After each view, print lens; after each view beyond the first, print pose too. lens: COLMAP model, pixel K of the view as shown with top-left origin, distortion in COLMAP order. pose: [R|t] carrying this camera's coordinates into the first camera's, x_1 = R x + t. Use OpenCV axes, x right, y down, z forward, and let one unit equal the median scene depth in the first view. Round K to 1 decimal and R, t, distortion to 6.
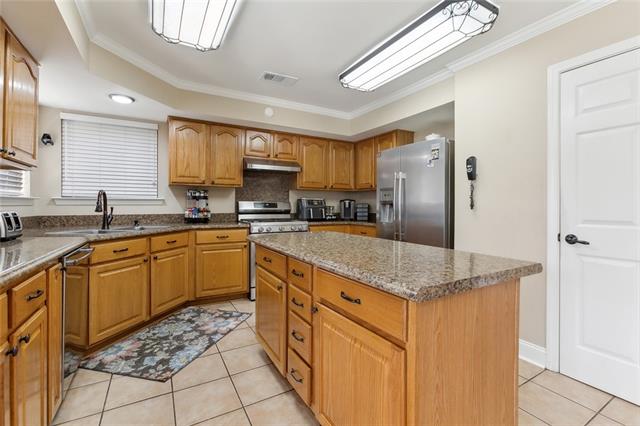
lens RADIAL K [[289.0, 0, 316.2], [0, 289.0, 207.4], [0, 0, 1]] dist [-0.005169, 0.004506]
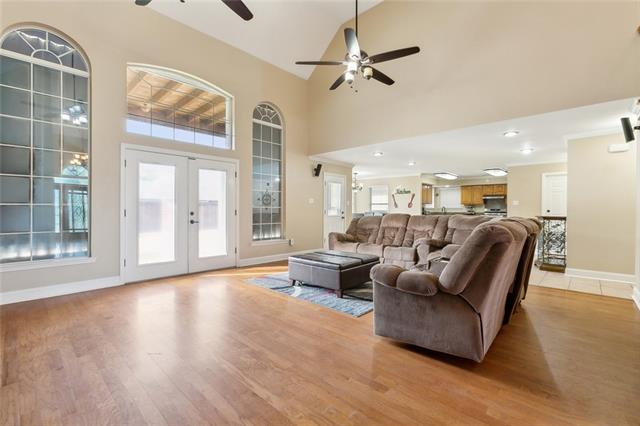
lens RADIAL K [[289.0, 0, 319.4], [0, 289.0, 207.0], [0, 0, 1]] dist [-0.005169, 0.004506]
pose [[0.303376, -0.008560, -0.952833, 2.515408], [-0.006641, 0.999916, -0.011098, 0.009094], [0.952848, 0.009695, 0.303293, -1.891135]]
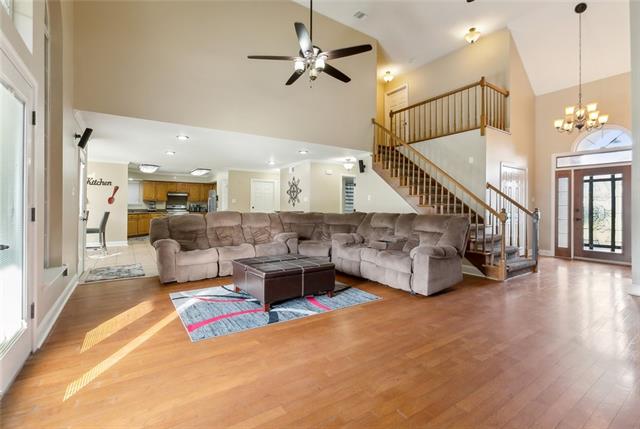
lens RADIAL K [[289.0, 0, 317.0], [0, 289.0, 206.0], [0, 0, 1]] dist [-0.005169, 0.004506]
pose [[0.997100, 0.002120, 0.076079, 1.298605], [-0.001557, 0.999971, -0.007460, 0.009180], [-0.076092, 0.007320, 0.997074, -2.590641]]
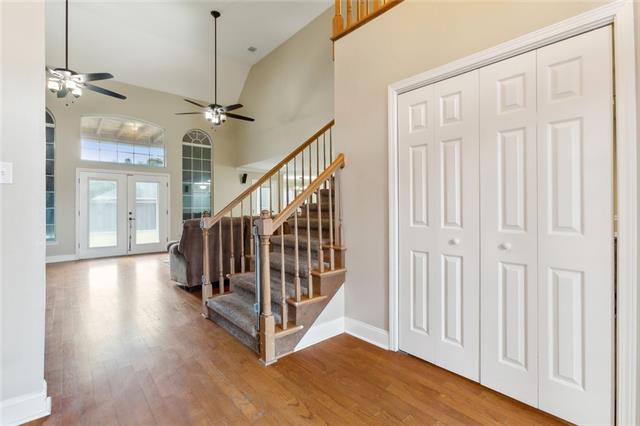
lens RADIAL K [[289.0, 0, 323.2], [0, 289.0, 210.4], [0, 0, 1]] dist [-0.005169, 0.004506]
pose [[0.226684, 0.006081, -0.973949, 3.365483], [0.005170, 0.999959, 0.007447, -0.000332], [0.973955, -0.006724, 0.226643, -1.105735]]
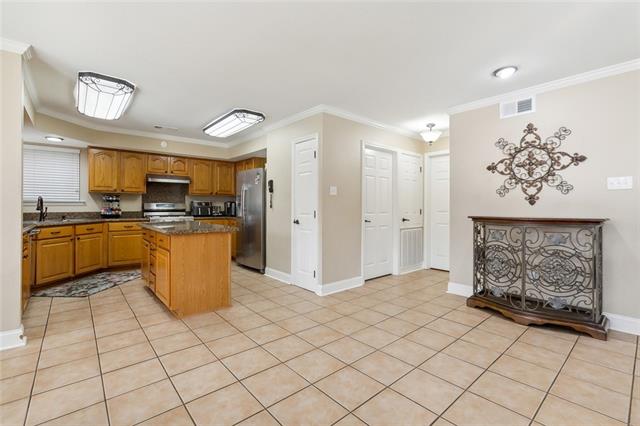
lens RADIAL K [[289.0, 0, 317.5], [0, 289.0, 205.0], [0, 0, 1]] dist [-0.005169, 0.004506]
pose [[0.981713, -0.000592, 0.190366, 0.368139], [0.001939, 0.999974, -0.006889, 0.000566], [-0.190357, 0.007132, 0.981689, -0.691052]]
